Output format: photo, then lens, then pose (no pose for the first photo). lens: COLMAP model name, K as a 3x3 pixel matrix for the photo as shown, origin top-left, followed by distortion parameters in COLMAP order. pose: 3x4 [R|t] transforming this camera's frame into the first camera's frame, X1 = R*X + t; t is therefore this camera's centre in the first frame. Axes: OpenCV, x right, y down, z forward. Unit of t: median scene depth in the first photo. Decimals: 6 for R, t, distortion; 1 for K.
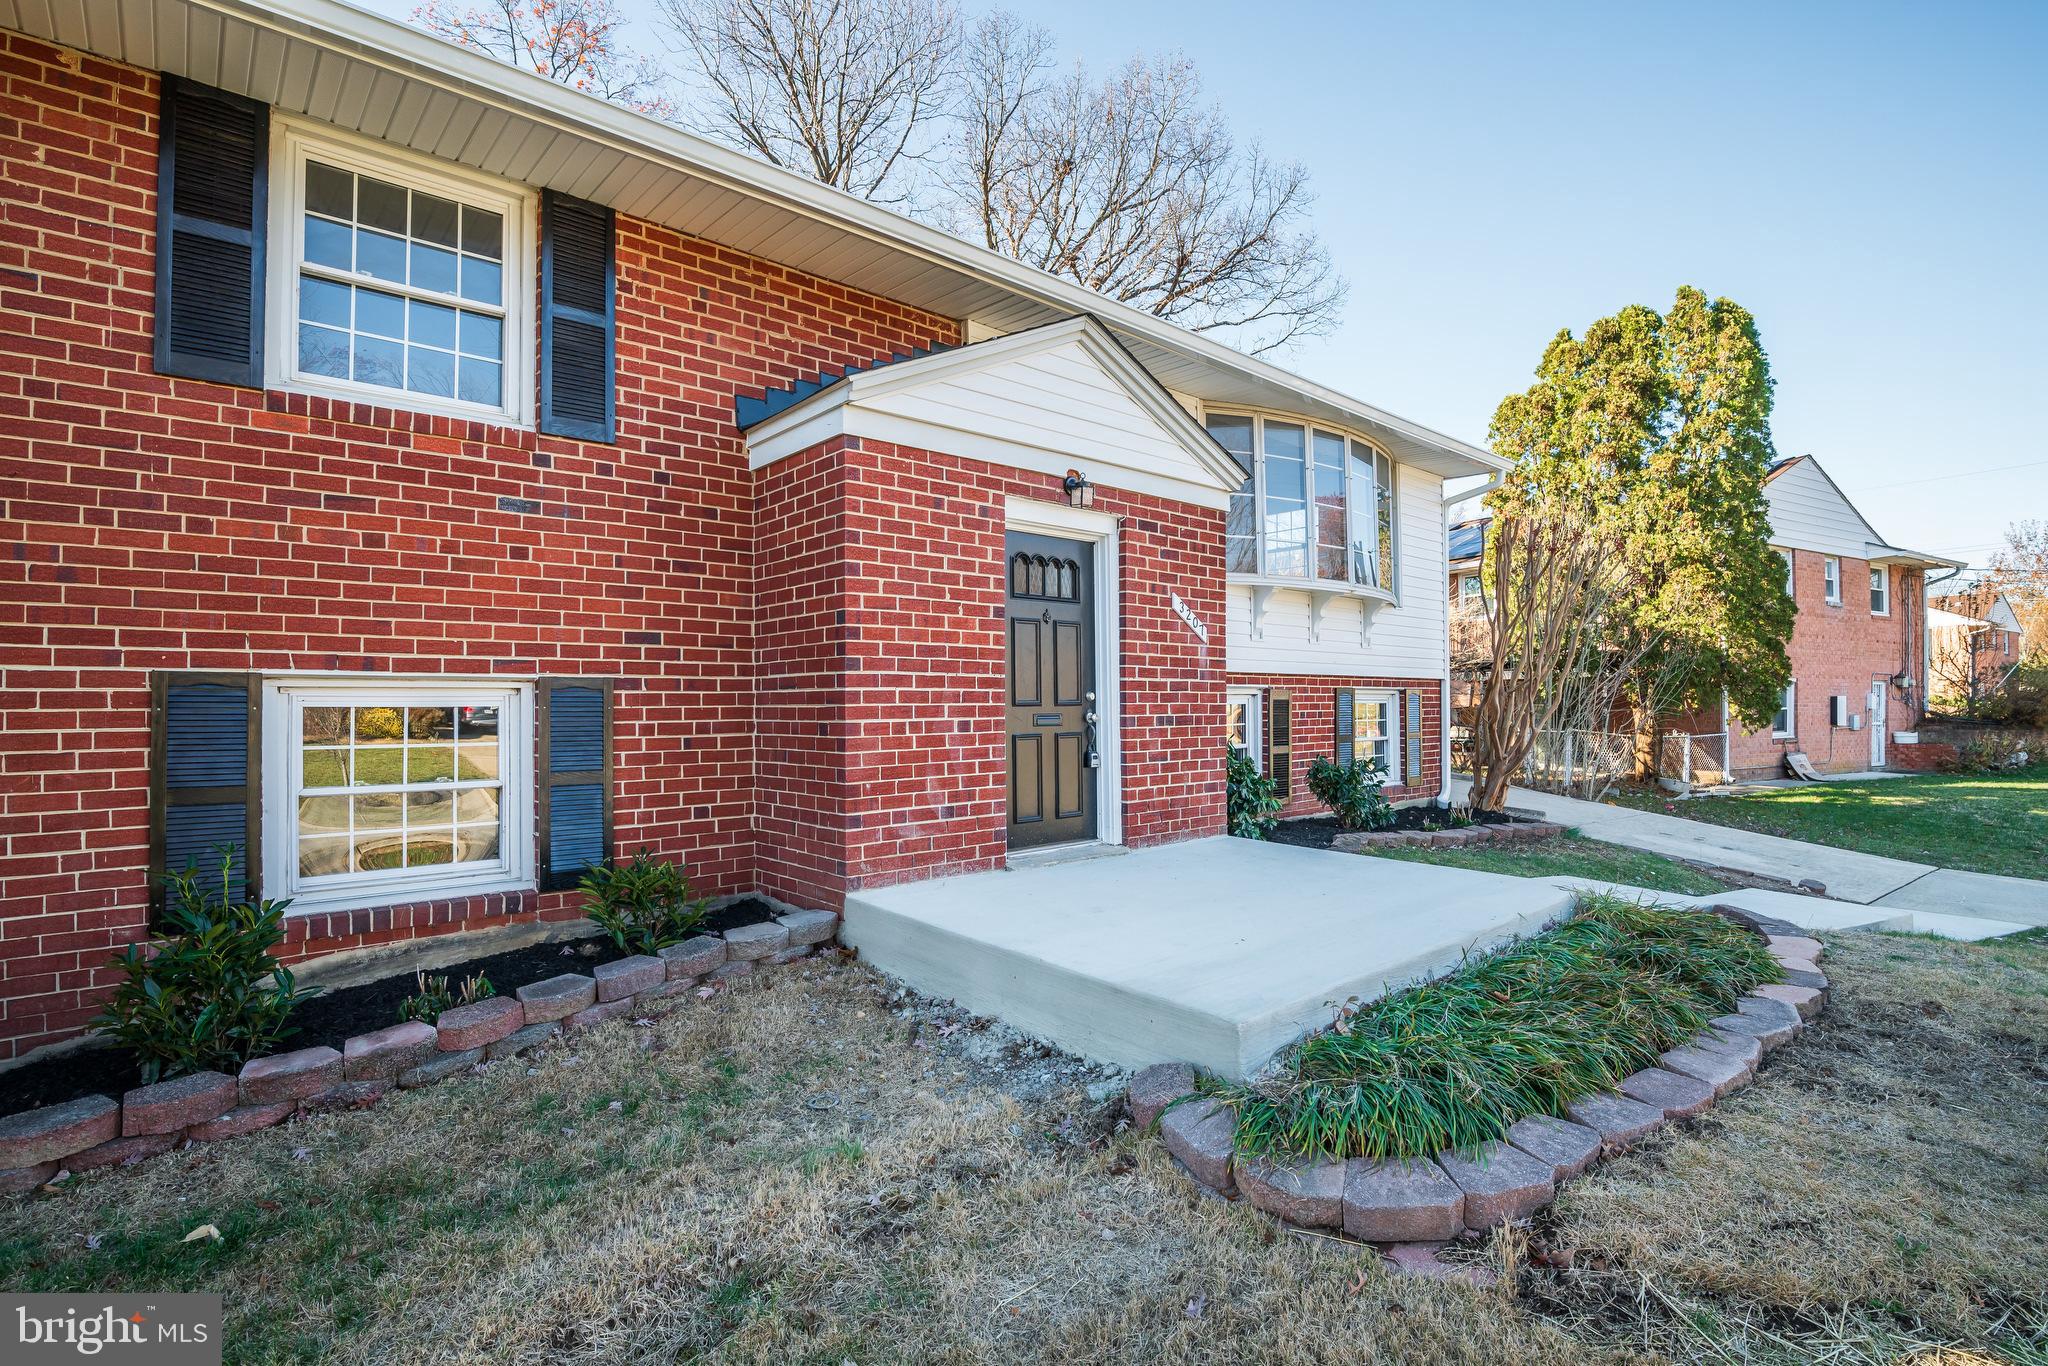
lens RADIAL K [[966.5, 0, 1028.4], [0, 966.5, 684.1], [0, 0, 1]] dist [-0.031171, -0.000630]
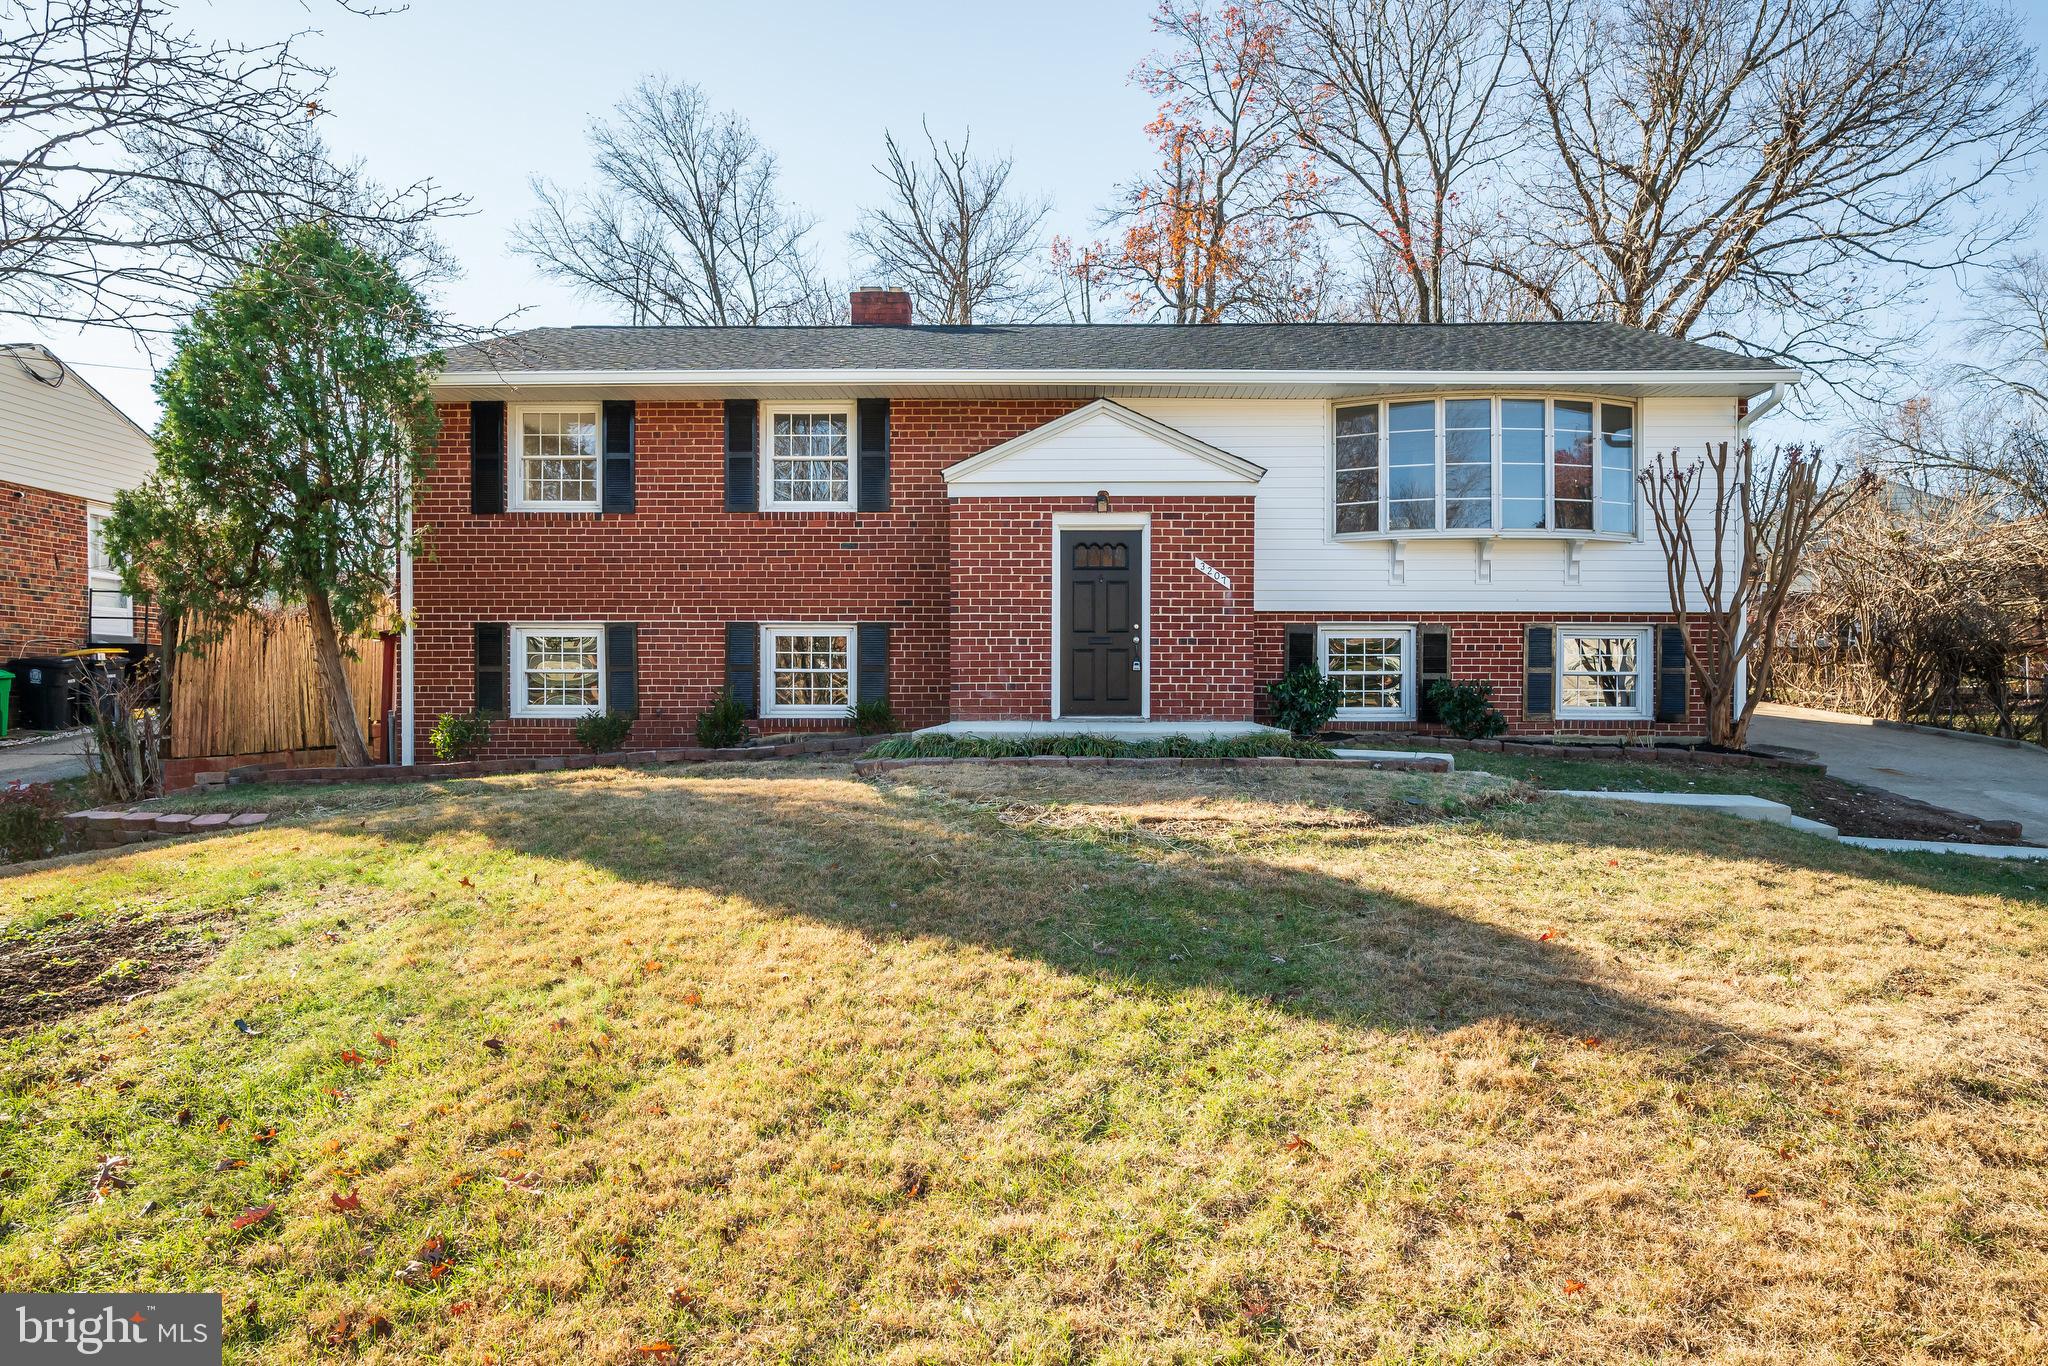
lens RADIAL K [[1209.1, 0, 1035.2], [0, 1209.1, 692.5], [0, 0, 1]] dist [-0.001717, -0.000059]
pose [[0.719605, -0.001393, -0.694382, 1.496144], [0.005280, 0.999980, 0.003465, 0.127579], [0.694364, -0.006159, 0.719598, -0.630495]]
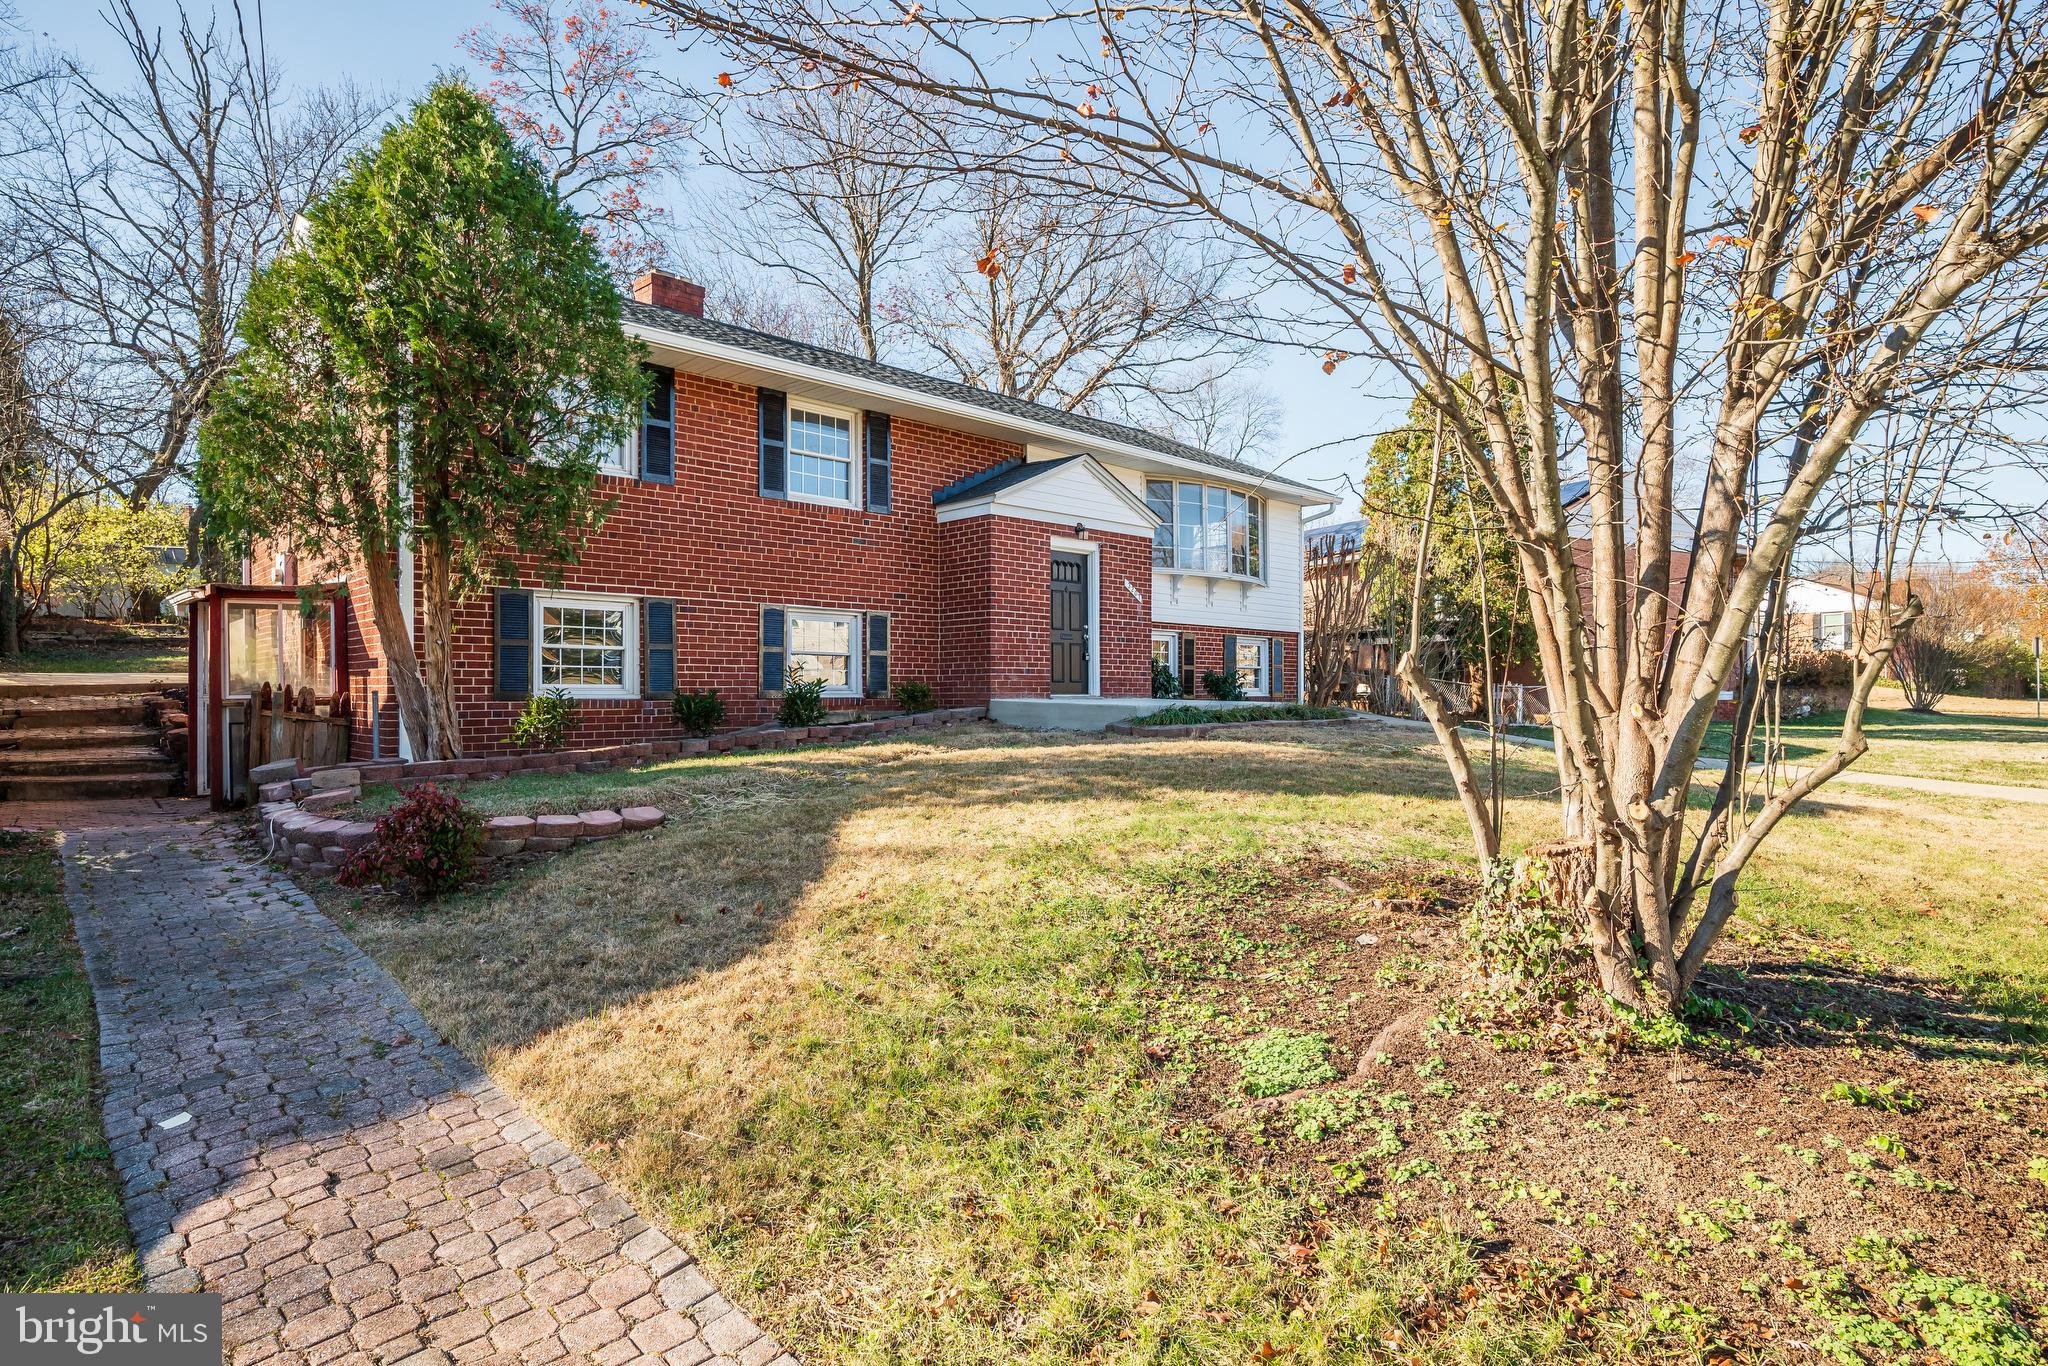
lens RADIAL K [[1102.0, 0, 1024.0], [0, 1102.0, 684.6], [0, 0, 1]] dist [0.004567, -0.000077]
pose [[0.999304, 0.005289, 0.036927, -0.180966], [-0.005593, 0.999951, 0.008145, 0.135485], [-0.036882, -0.008346, 0.999285, -1.601387]]
